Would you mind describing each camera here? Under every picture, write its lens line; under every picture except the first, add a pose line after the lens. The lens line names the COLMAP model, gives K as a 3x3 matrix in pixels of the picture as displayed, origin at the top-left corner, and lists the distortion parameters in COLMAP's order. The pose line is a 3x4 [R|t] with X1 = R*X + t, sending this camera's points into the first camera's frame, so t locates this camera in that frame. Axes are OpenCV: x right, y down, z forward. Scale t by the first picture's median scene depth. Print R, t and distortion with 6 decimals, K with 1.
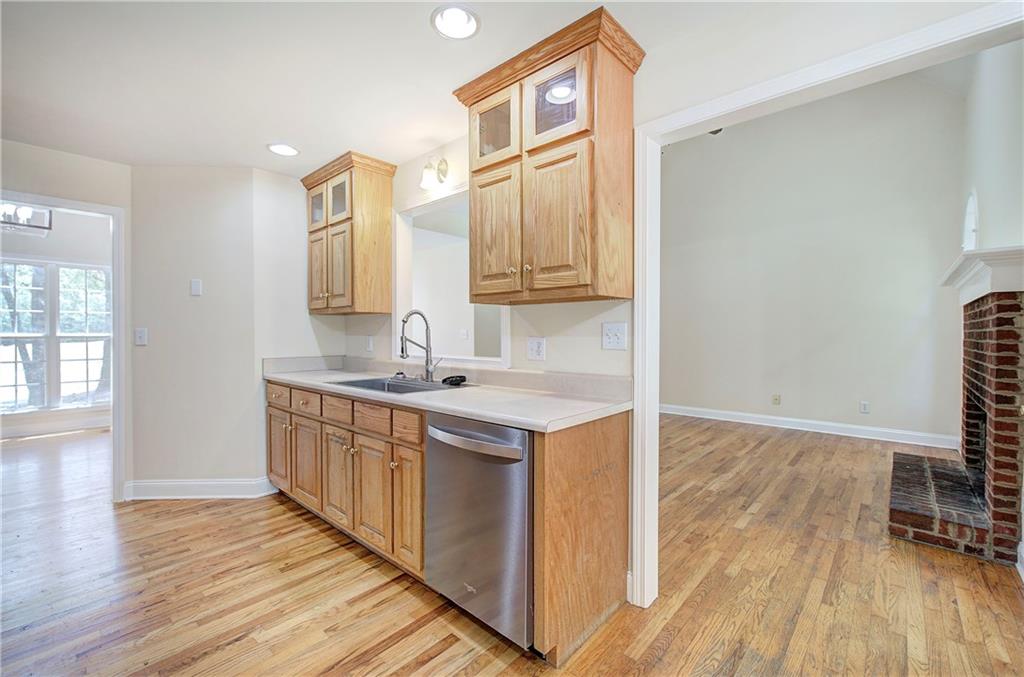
lens RADIAL K [[431.6, 0, 516.6], [0, 431.6, 336.9], [0, 0, 1]] dist [-0.007102, 0.003527]
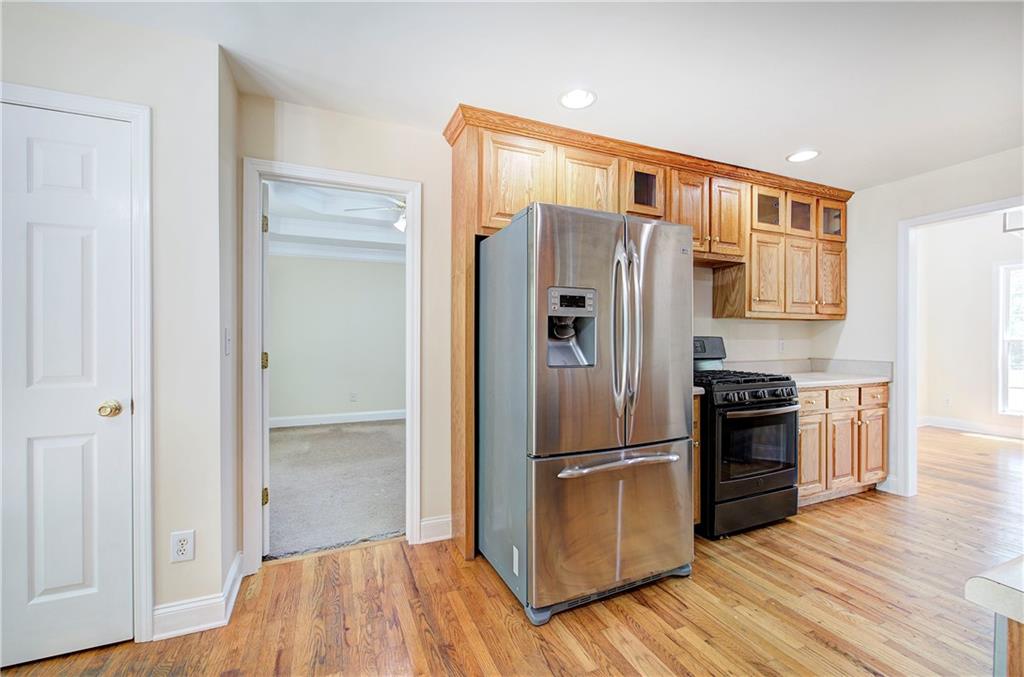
lens RADIAL K [[431.6, 0, 516.6], [0, 431.6, 336.9], [0, 0, 1]] dist [-0.007102, 0.003527]
pose [[-0.415603, 0.000402, -0.909546, 0.360186], [-0.009854, 0.999939, 0.004945, -0.004571], [0.909493, 0.011018, -0.415574, 0.493232]]
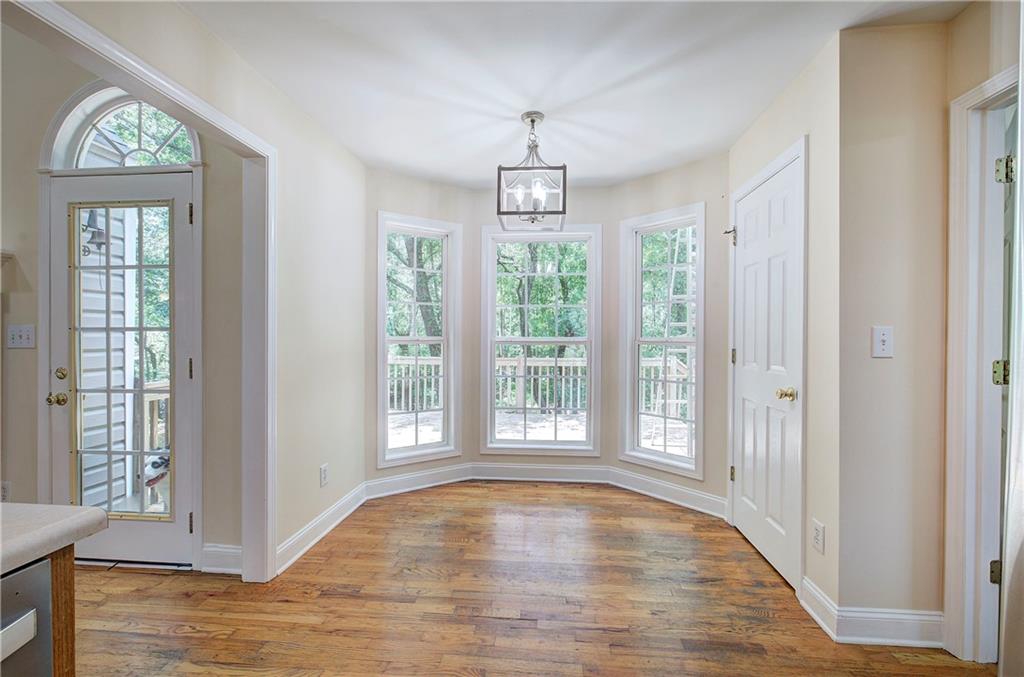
lens RADIAL K [[431.6, 0, 516.6], [0, 431.6, 336.9], [0, 0, 1]] dist [-0.007102, 0.003527]
pose [[-0.595599, -0.005706, 0.803262, -0.380158], [0.003297, 0.999949, 0.009548, -0.002401], [-0.803275, 0.008335, -0.595550, 0.563131]]
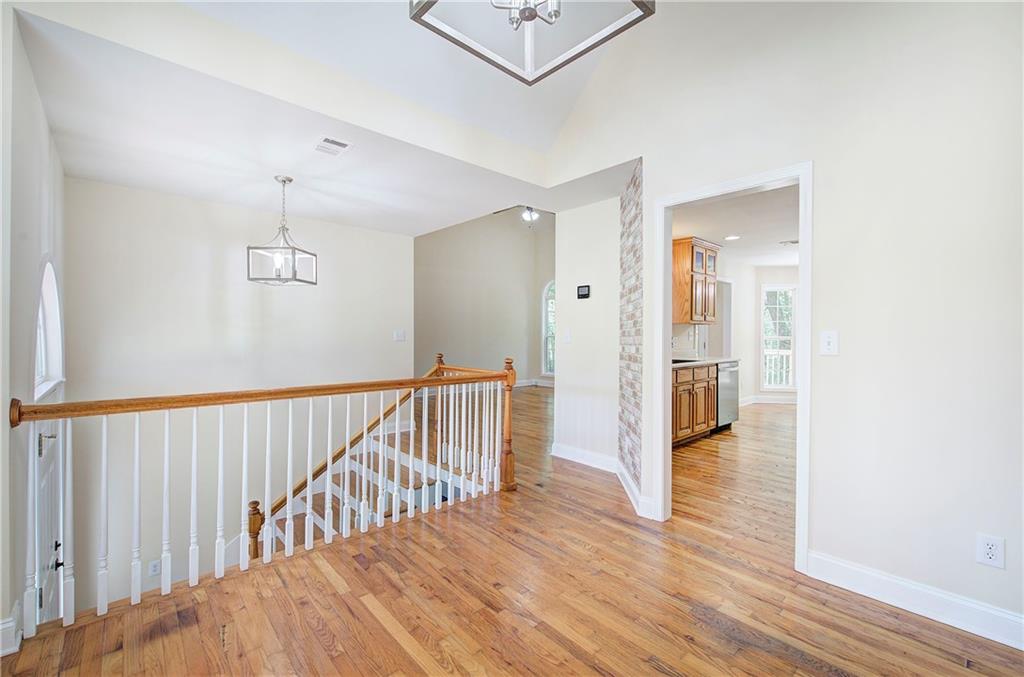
lens RADIAL K [[431.6, 0, 516.6], [0, 431.6, 336.9], [0, 0, 1]] dist [-0.007102, 0.003527]
pose [[0.101772, -0.006971, 0.994783, -2.533949], [0.006010, 0.999962, 0.006393, -0.020054], [-0.994790, 0.005328, 0.101810, 1.644049]]
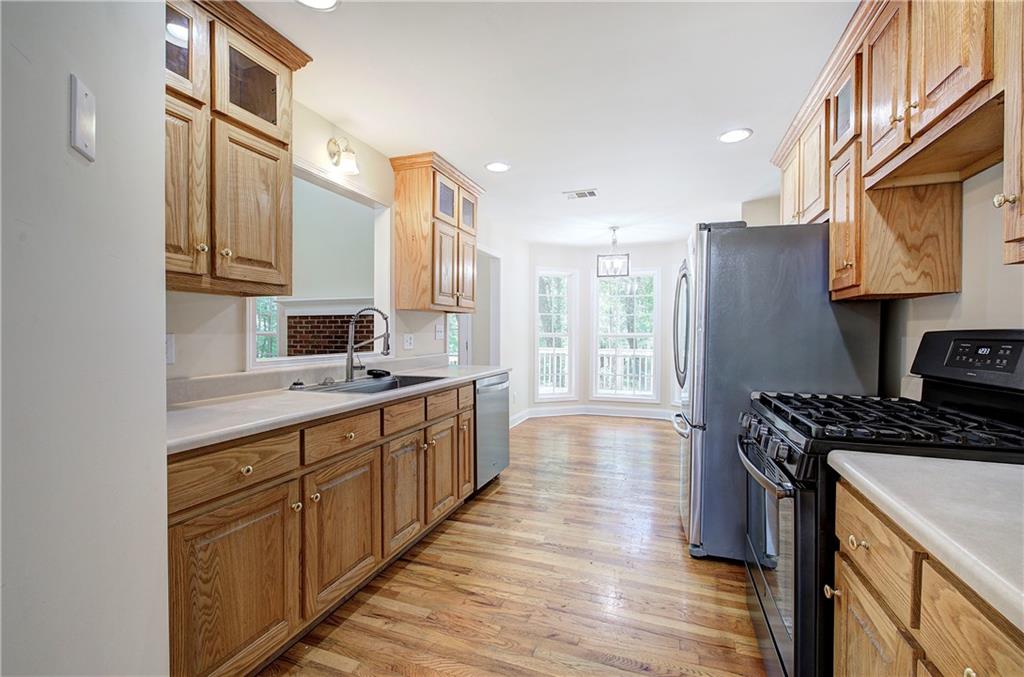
lens RADIAL K [[431.6, 0, 516.6], [0, 431.6, 336.9], [0, 0, 1]] dist [-0.007102, 0.003527]
pose [[-0.375048, -0.010886, 0.926942, -1.406767], [0.006177, 0.999880, 0.014242, -0.006262], [-0.926985, 0.011067, -0.374935, 1.189120]]
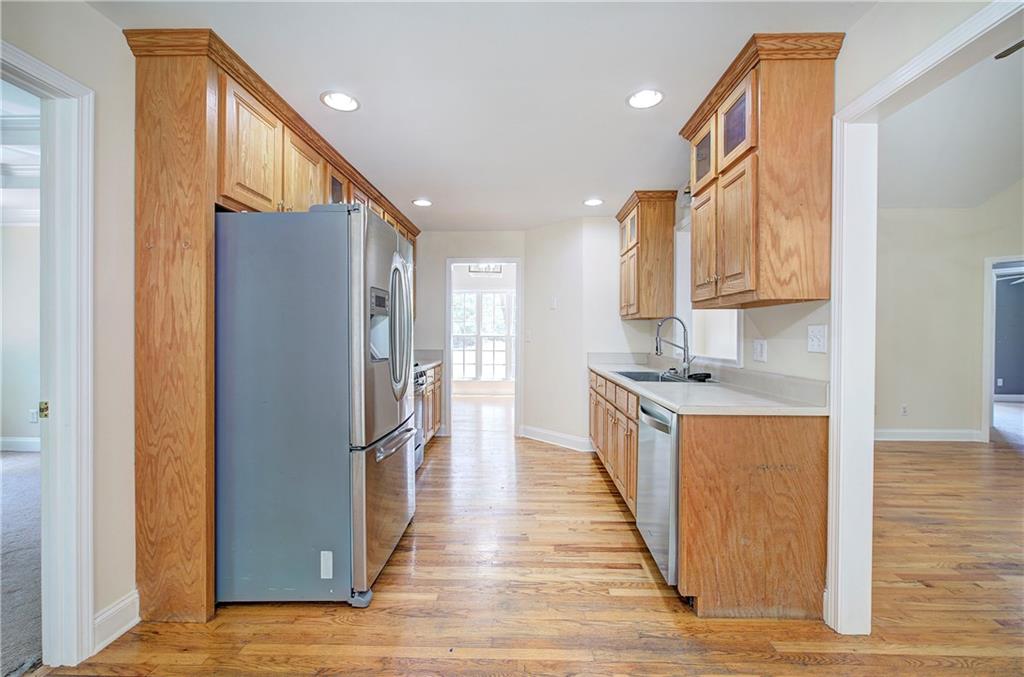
lens RADIAL K [[431.6, 0, 516.6], [0, 431.6, 336.9], [0, 0, 1]] dist [-0.007102, 0.003527]
pose [[0.648308, 0.008329, -0.761333, 0.444489], [-0.011457, 0.999934, 0.001183, 0.000916], [0.761292, 0.007955, 0.648360, -0.105992]]
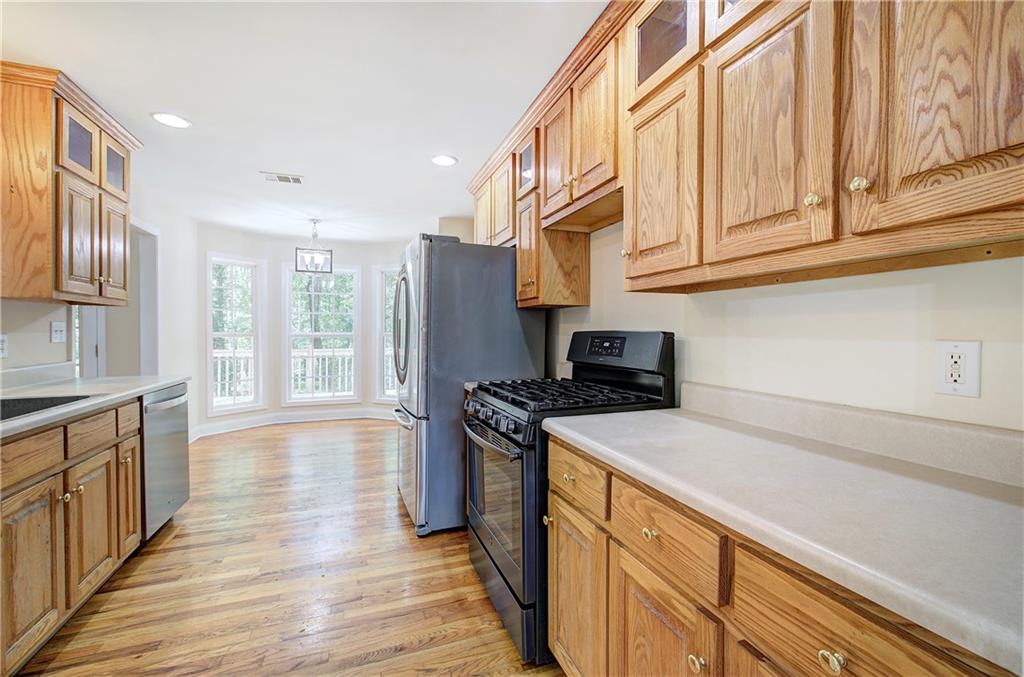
lens RADIAL K [[431.6, 0, 516.6], [0, 431.6, 336.9], [0, 0, 1]] dist [-0.007102, 0.003527]
pose [[-0.887145, -0.006960, 0.461438, -1.362392], [0.002443, 0.999801, 0.019776, -0.009087], [-0.461484, 0.018671, -0.886952, 1.288923]]
